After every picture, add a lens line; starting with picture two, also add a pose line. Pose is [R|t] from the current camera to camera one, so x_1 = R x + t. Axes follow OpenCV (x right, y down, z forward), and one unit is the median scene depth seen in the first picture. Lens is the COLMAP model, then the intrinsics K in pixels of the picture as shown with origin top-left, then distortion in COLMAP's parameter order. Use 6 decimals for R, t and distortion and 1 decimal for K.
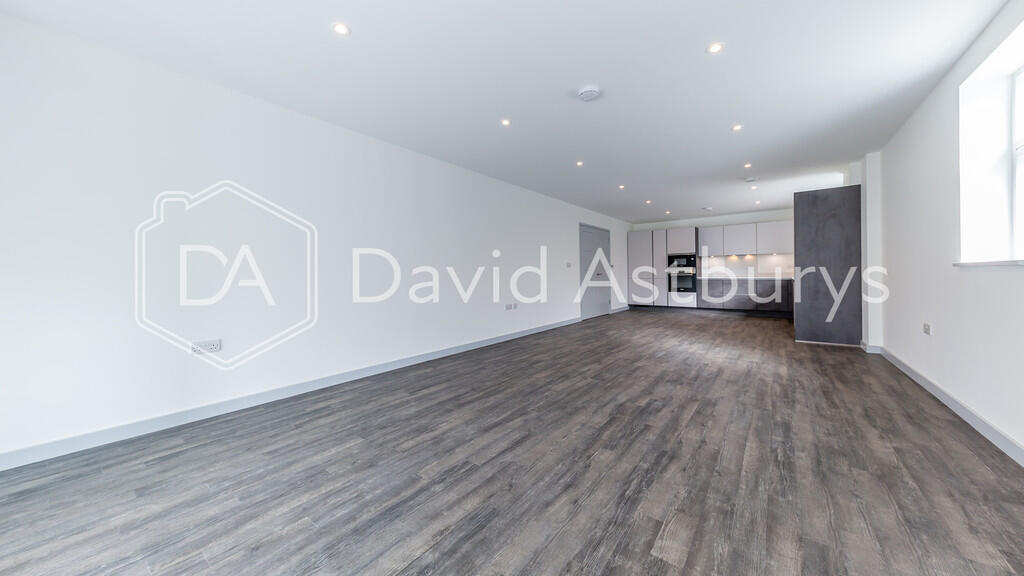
lens RADIAL K [[347.1, 0, 514.0], [0, 347.1, 276.7], [0, 0, 1]] dist [0.000213, 0.000009]
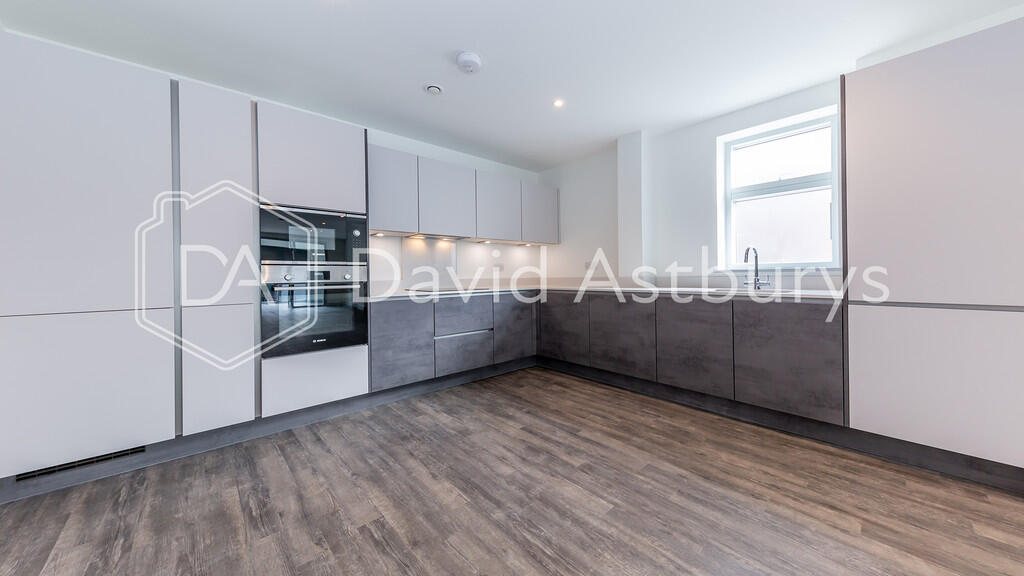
lens RADIAL K [[347.1, 0, 514.0], [0, 347.1, 276.7], [0, 0, 1]] dist [0.000213, 0.000009]
pose [[0.182197, 0.010151, 0.983210, 0.248196], [0.020243, 0.999696, -0.014072, -0.006668], [-0.983054, 0.022467, 0.181936, 0.812181]]
